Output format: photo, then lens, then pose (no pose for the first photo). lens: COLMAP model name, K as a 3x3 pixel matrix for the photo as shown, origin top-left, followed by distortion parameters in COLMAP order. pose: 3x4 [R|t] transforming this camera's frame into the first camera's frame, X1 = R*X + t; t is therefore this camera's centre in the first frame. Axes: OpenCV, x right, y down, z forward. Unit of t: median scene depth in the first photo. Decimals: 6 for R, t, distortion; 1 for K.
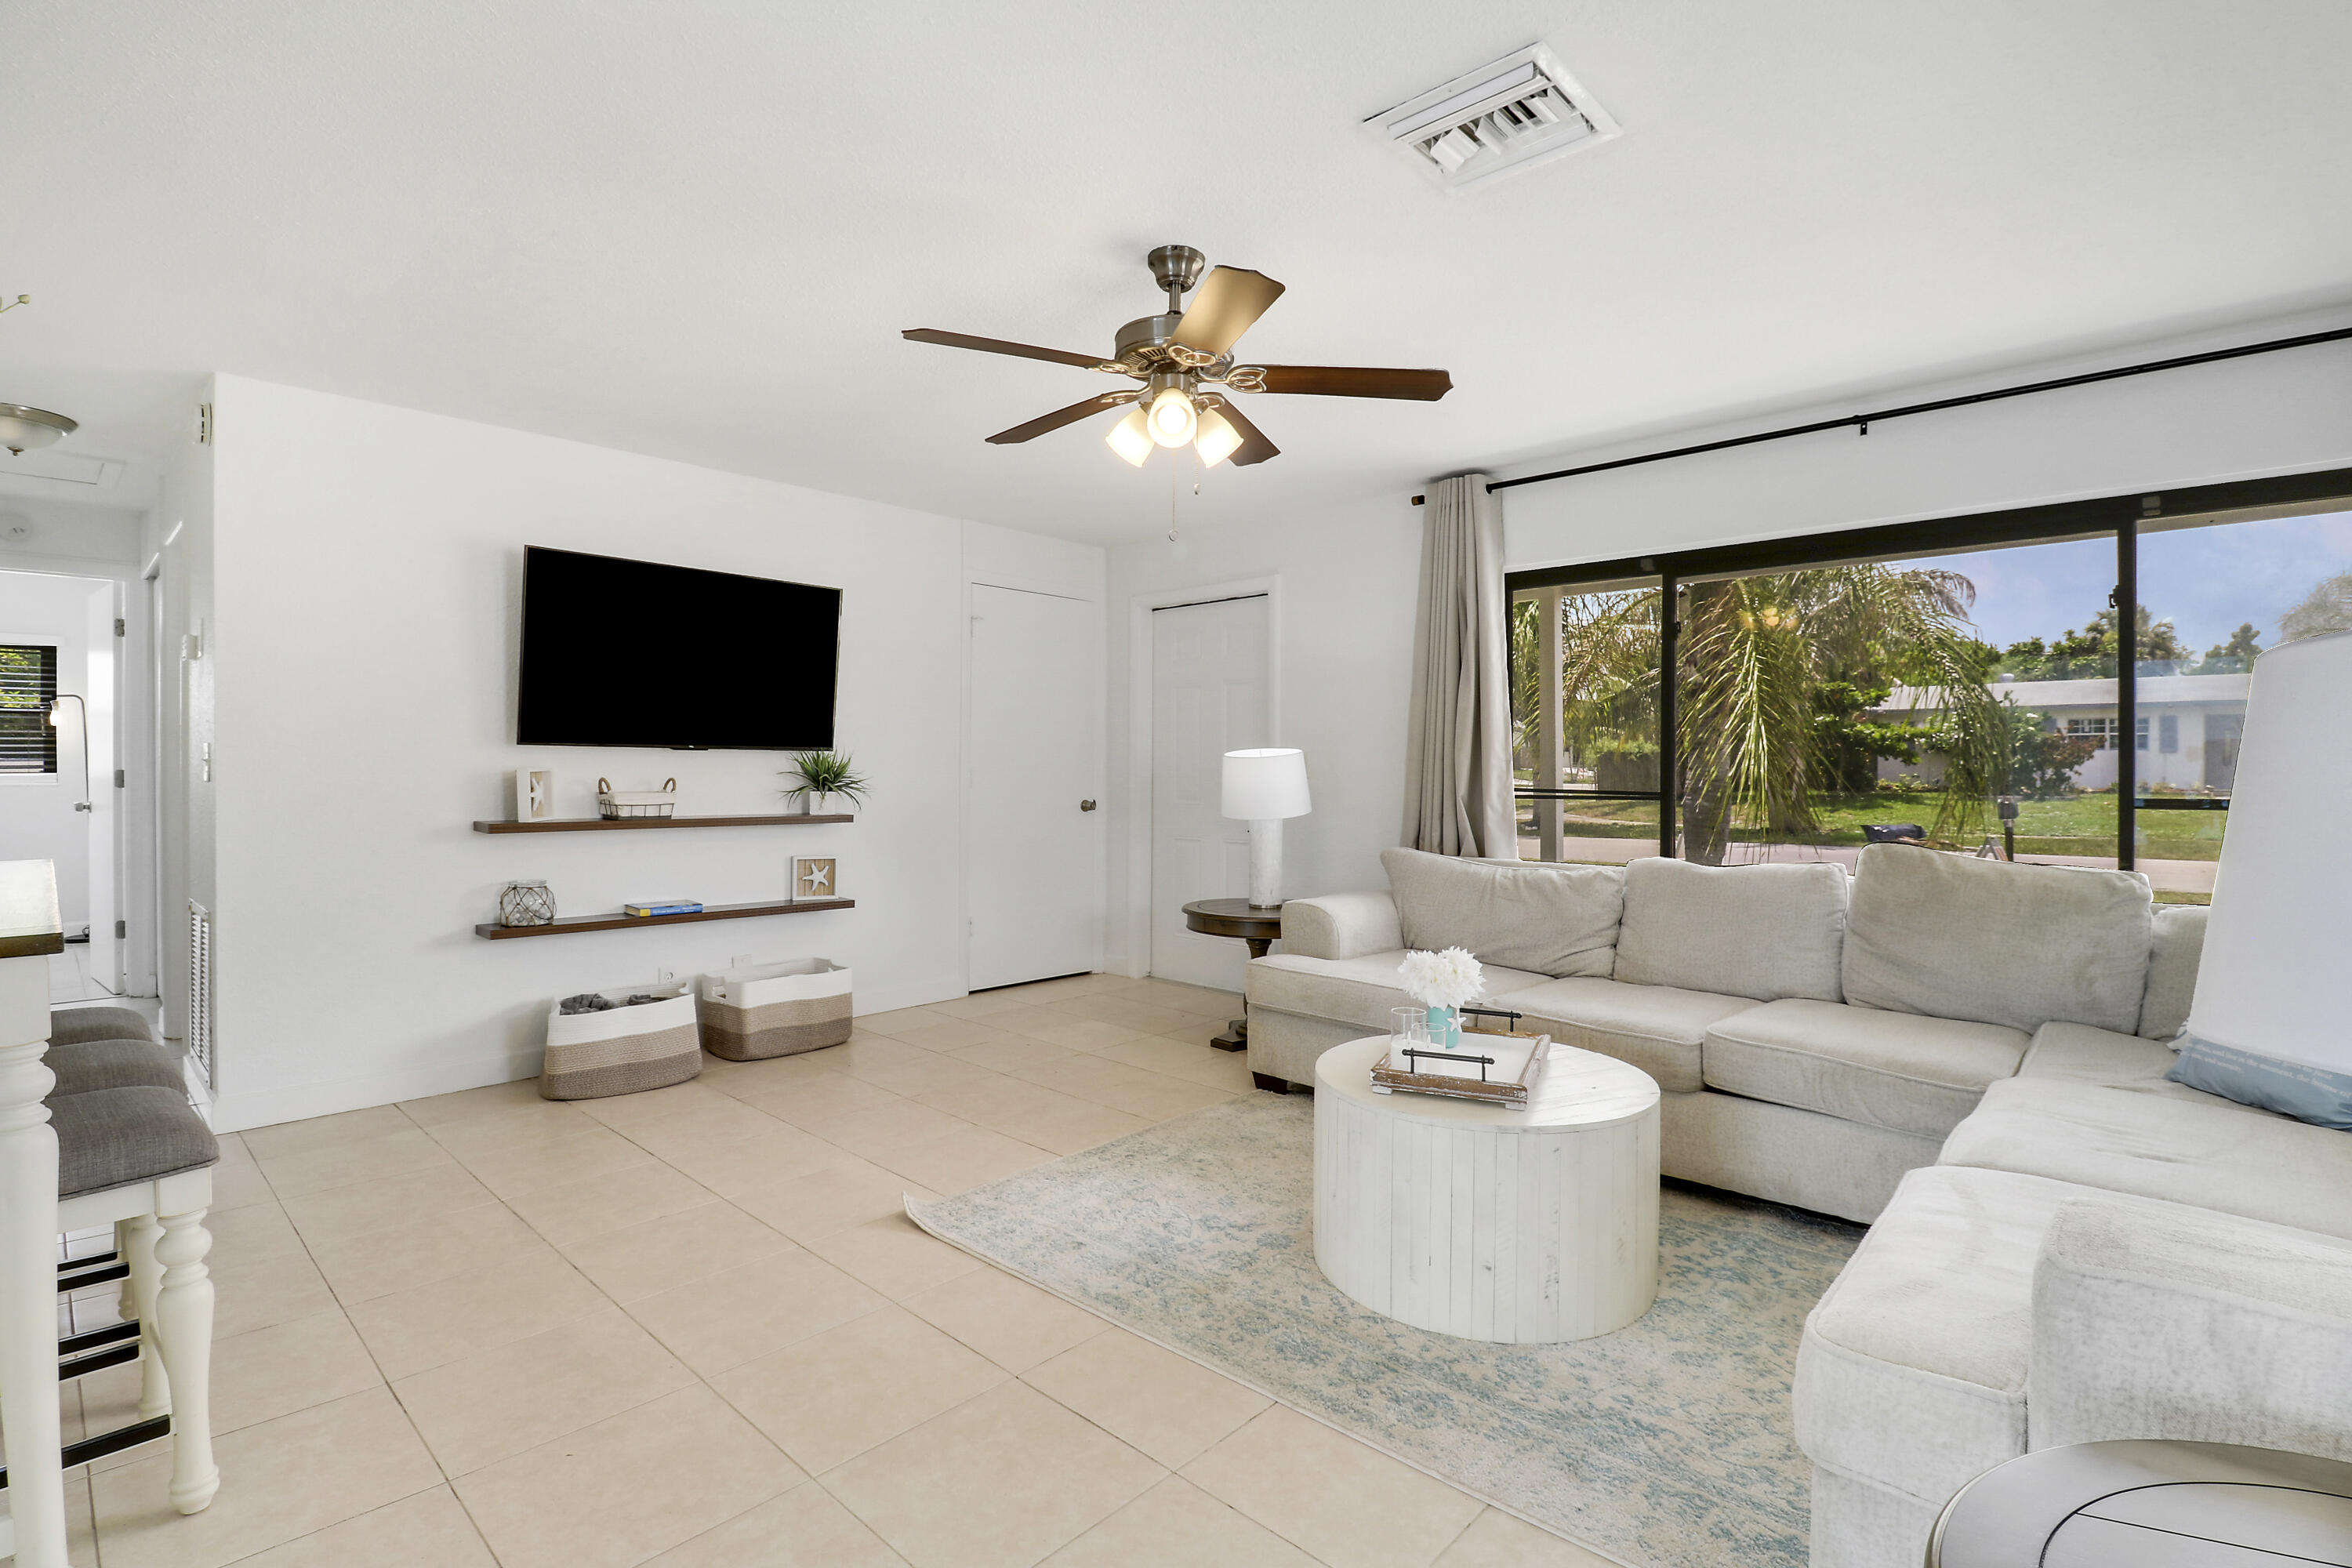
lens RADIAL K [[1093.3, 0, 1176.0], [0, 1093.3, 784.0], [0, 0, 1]] dist [0.002564, -0.013547]
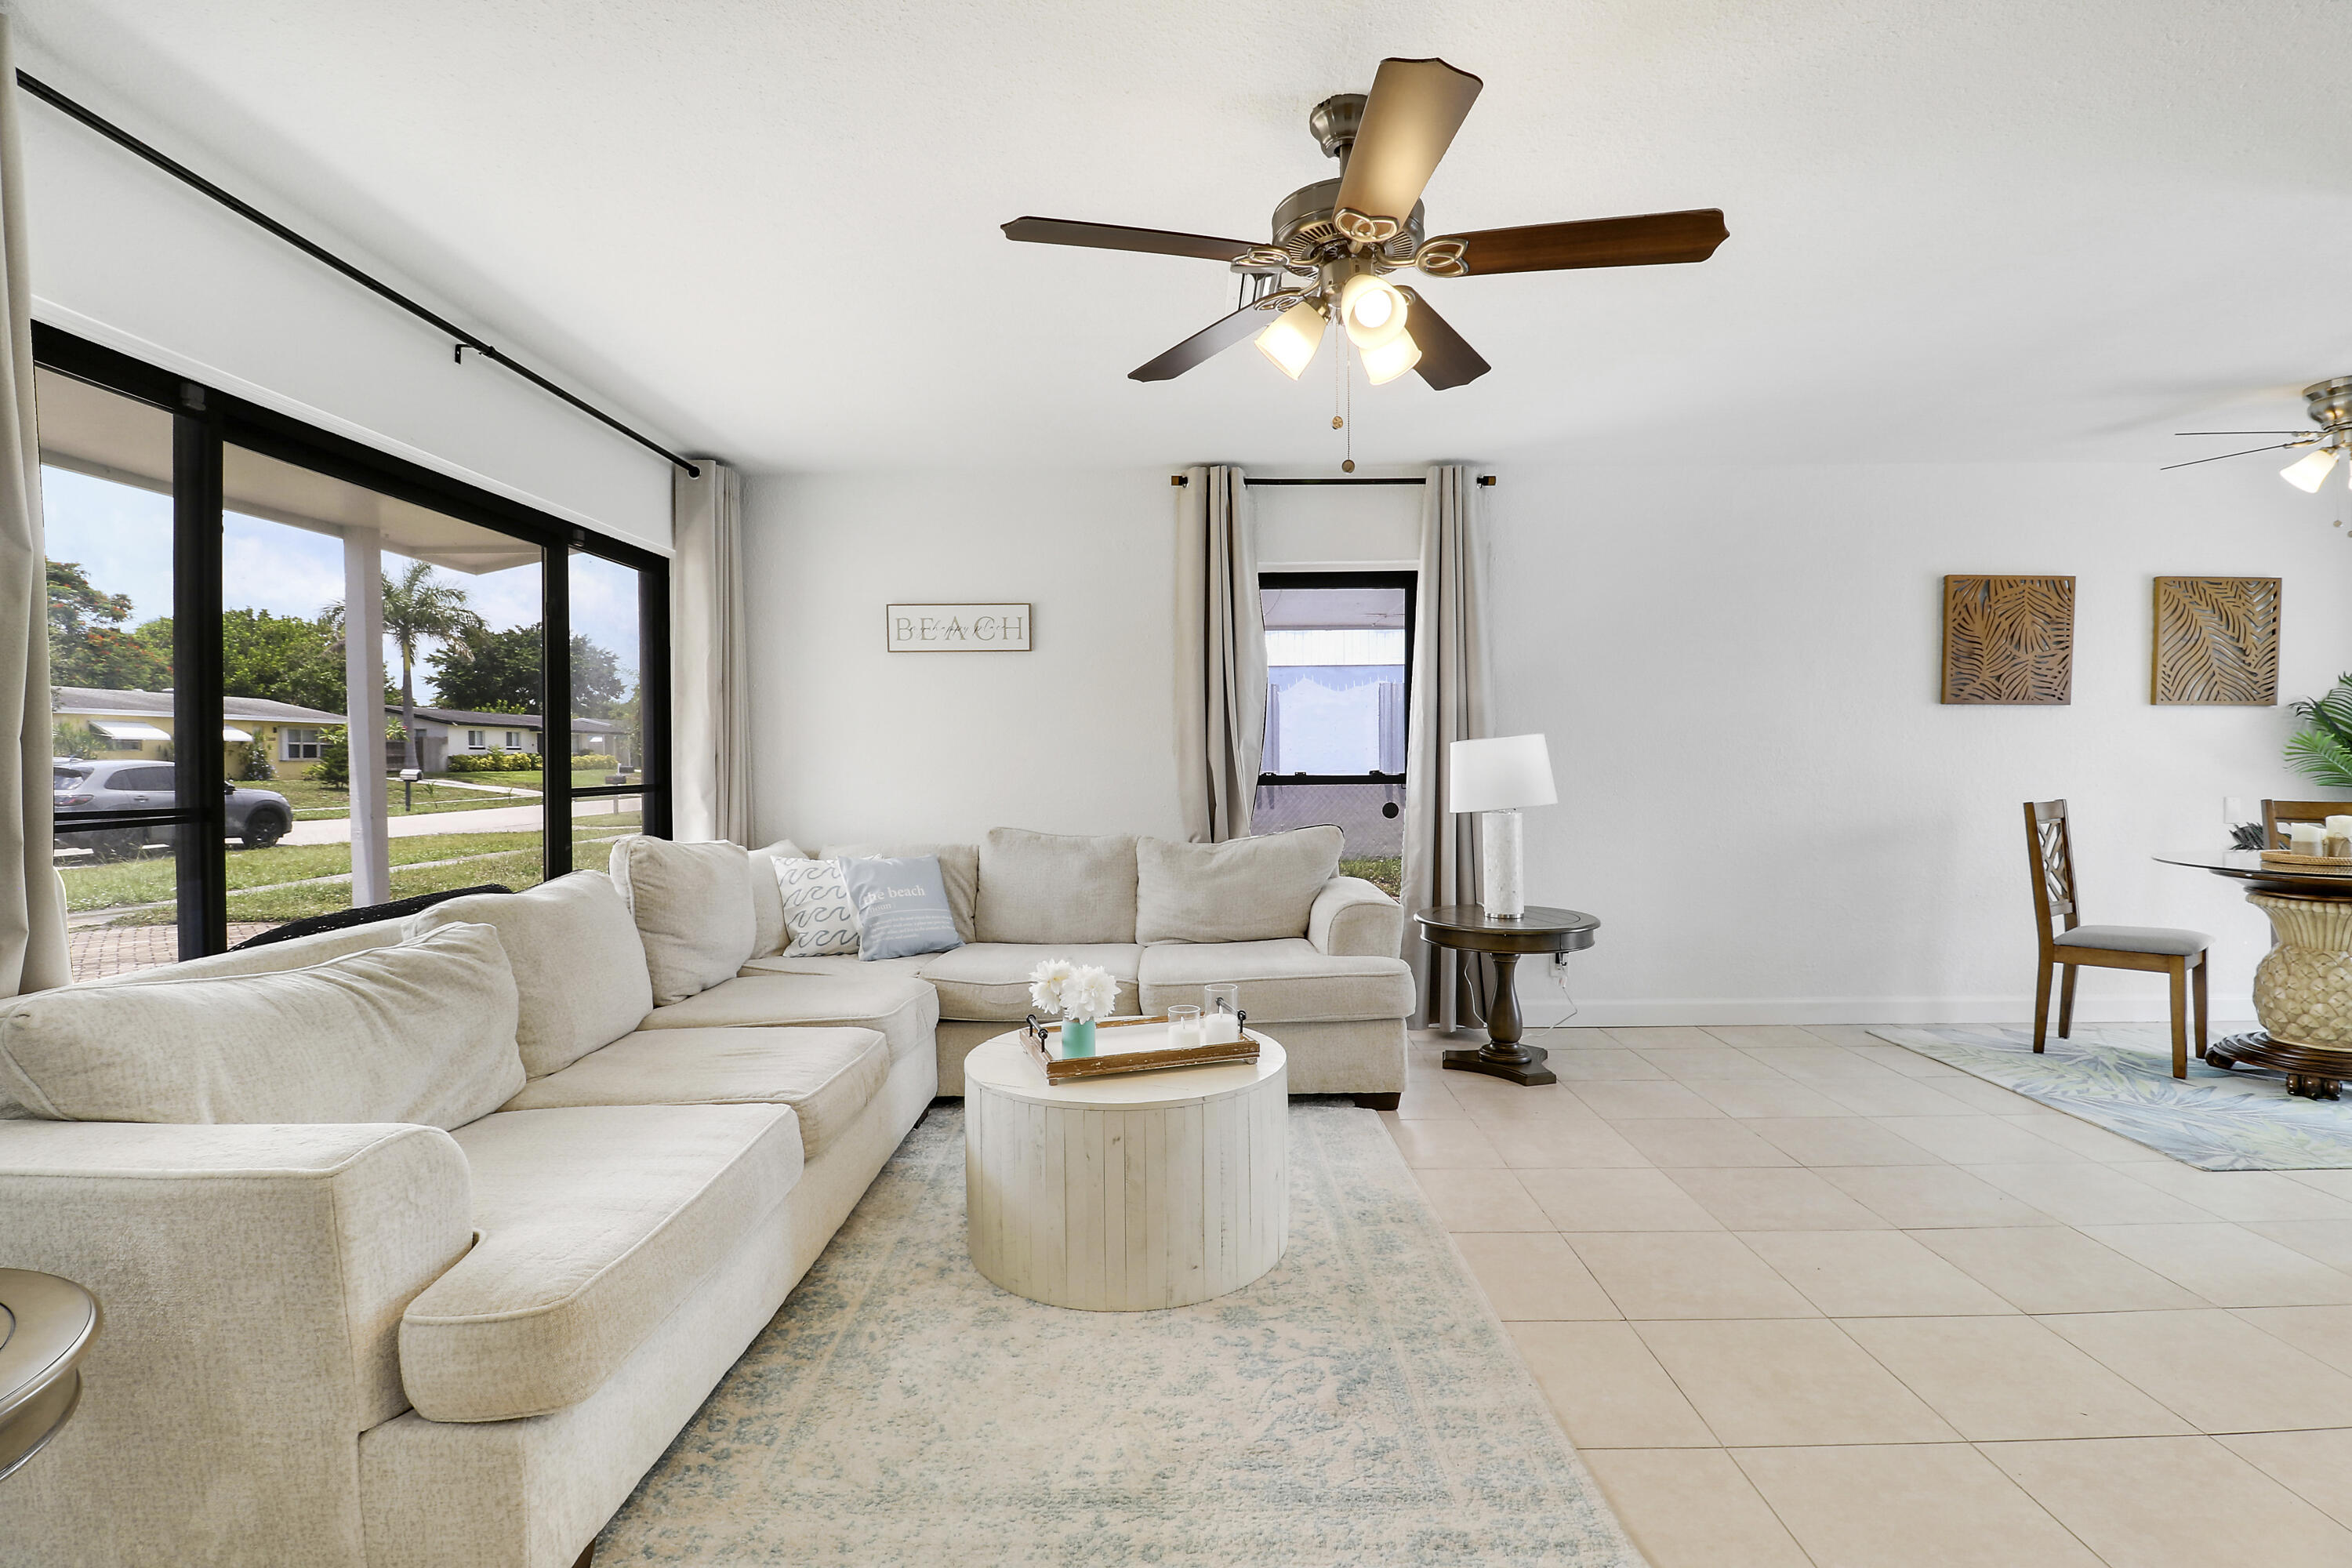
lens RADIAL K [[1091.6, 0, 1184.5], [0, 1091.6, 790.5], [0, 0, 1]] dist [-0.002323, -0.012032]
pose [[-0.681301, -0.017511, 0.731794, -0.340373], [0.017972, 0.999012, 0.040637, -0.017166], [-0.731782, 0.040838, -0.680314, 1.104288]]
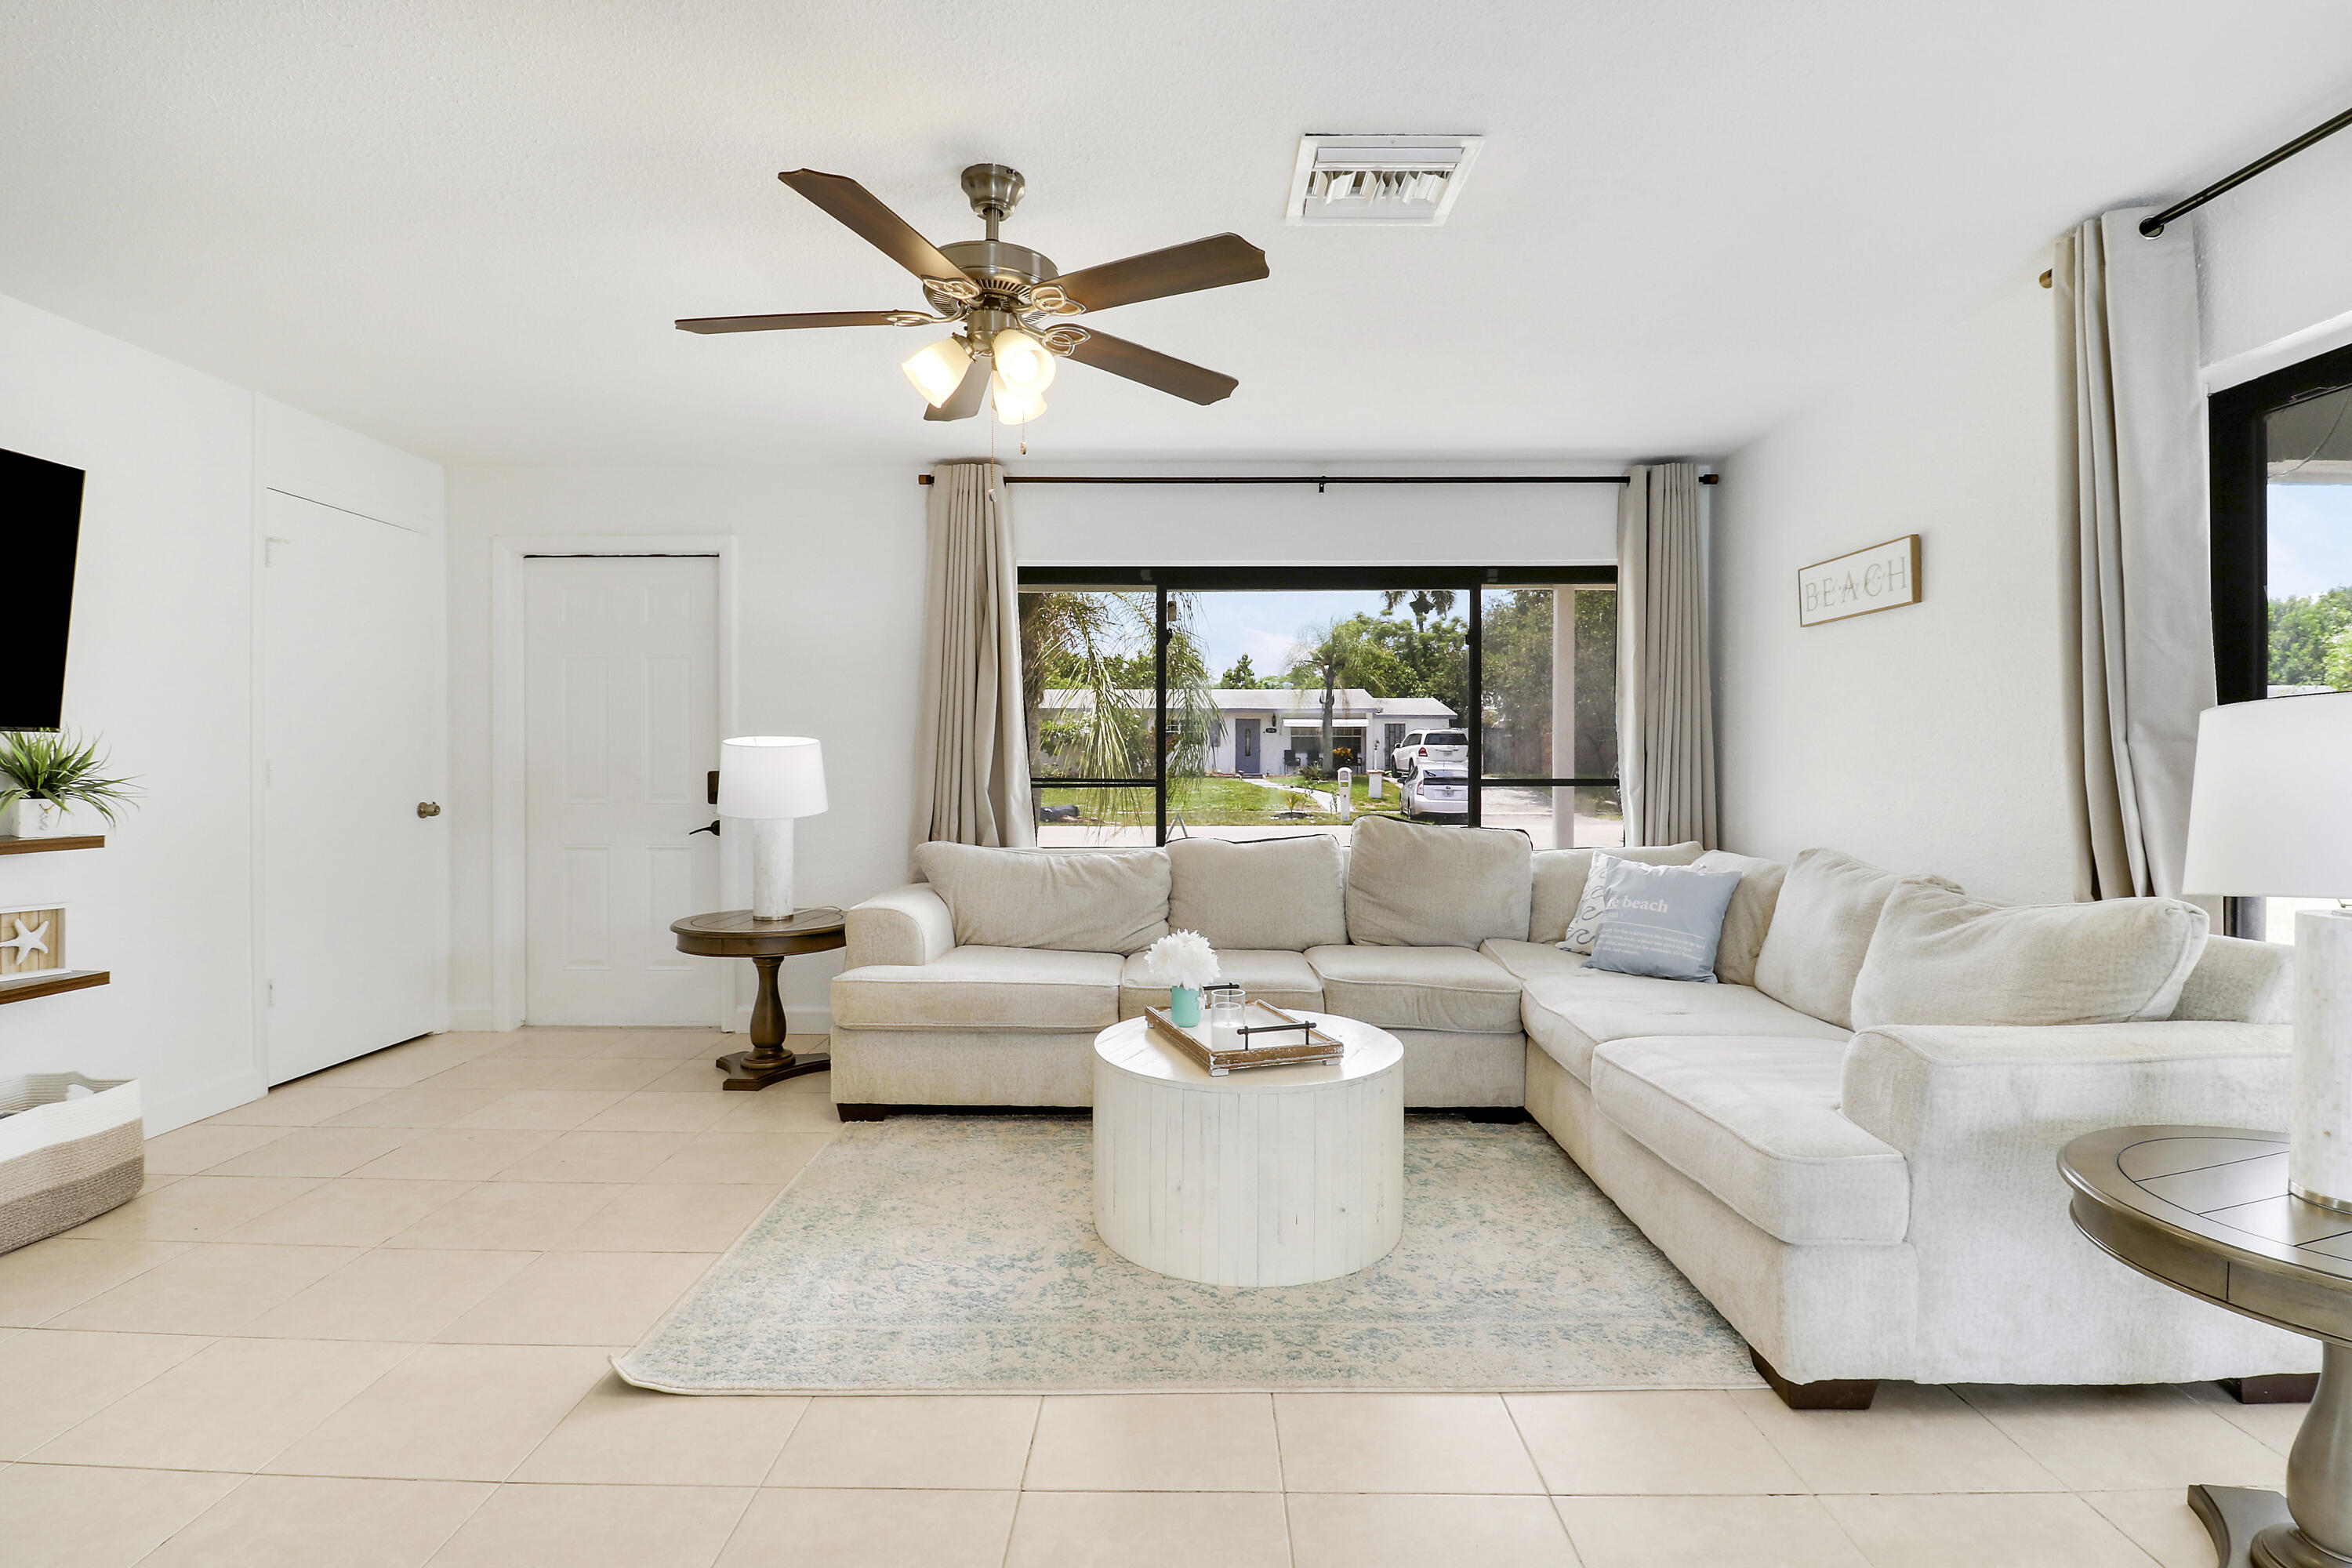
lens RADIAL K [[1109.5, 0, 1175.4], [0, 1109.5, 779.9], [0, 0, 1]] dist [0.004430, -0.014696]
pose [[0.738285, -0.013885, 0.674346, -0.337920], [0.010869, 0.999903, 0.008690, -0.002489], [-0.674401, 0.000914, 0.738365, 0.161794]]
